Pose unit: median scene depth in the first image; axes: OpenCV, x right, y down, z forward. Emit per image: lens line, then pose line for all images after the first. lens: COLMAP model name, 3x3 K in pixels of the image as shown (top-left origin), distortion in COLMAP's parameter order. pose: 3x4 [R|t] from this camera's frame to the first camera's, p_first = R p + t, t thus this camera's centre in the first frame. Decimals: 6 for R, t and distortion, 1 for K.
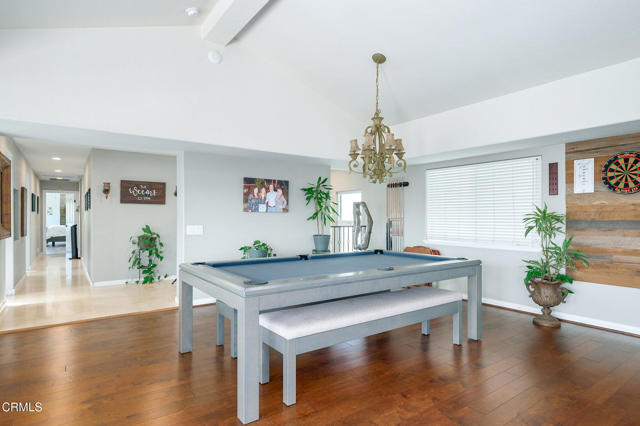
lens RADIAL K [[354.5, 0, 320.2], [0, 354.5, 220.0], [0, 0, 1]] dist [-0.000218, -0.000293]
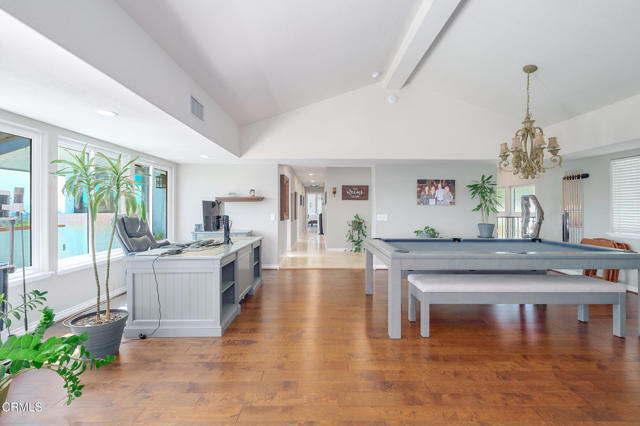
lens RADIAL K [[276.3, 0, 320.0], [0, 276.3, 213.0], [0, 0, 1]] dist [0.000094, 0.000046]
pose [[0.811162, 0.010164, -0.584734, 0.095054], [-0.006066, 0.999941, 0.008966, 0.001129], [0.584791, -0.003726, 0.811176, -0.073671]]
